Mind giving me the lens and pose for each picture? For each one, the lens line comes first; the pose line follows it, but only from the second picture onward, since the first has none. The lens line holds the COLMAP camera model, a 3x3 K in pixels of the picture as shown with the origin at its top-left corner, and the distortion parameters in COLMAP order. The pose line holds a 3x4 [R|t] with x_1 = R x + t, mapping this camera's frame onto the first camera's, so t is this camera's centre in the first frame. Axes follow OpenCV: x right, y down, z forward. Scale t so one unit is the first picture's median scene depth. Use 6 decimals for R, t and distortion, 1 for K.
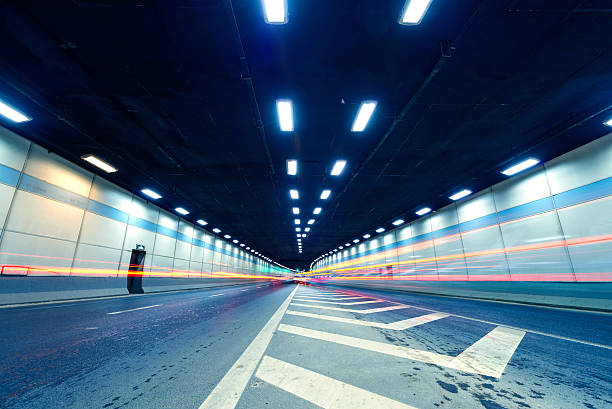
lens RADIAL K [[257.1, 0, 306.0], [0, 257.1, 204.5], [0, 0, 1]] dist [-0.000052, -0.000040]
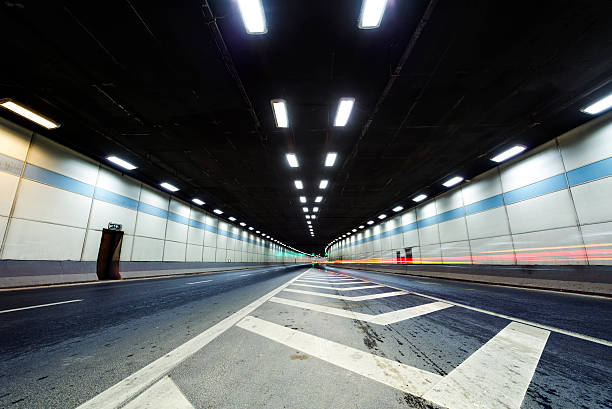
lens RADIAL K [[244.2, 0, 306.0], [0, 244.2, 204.5], [0, 0, 1]] dist [-0.000310, -0.000067]
pose [[0.997619, -0.015644, -0.067174, 0.034390], [0.018734, 0.998784, 0.045613, 0.047205], [0.066379, -0.046763, 0.996698, 0.162331]]
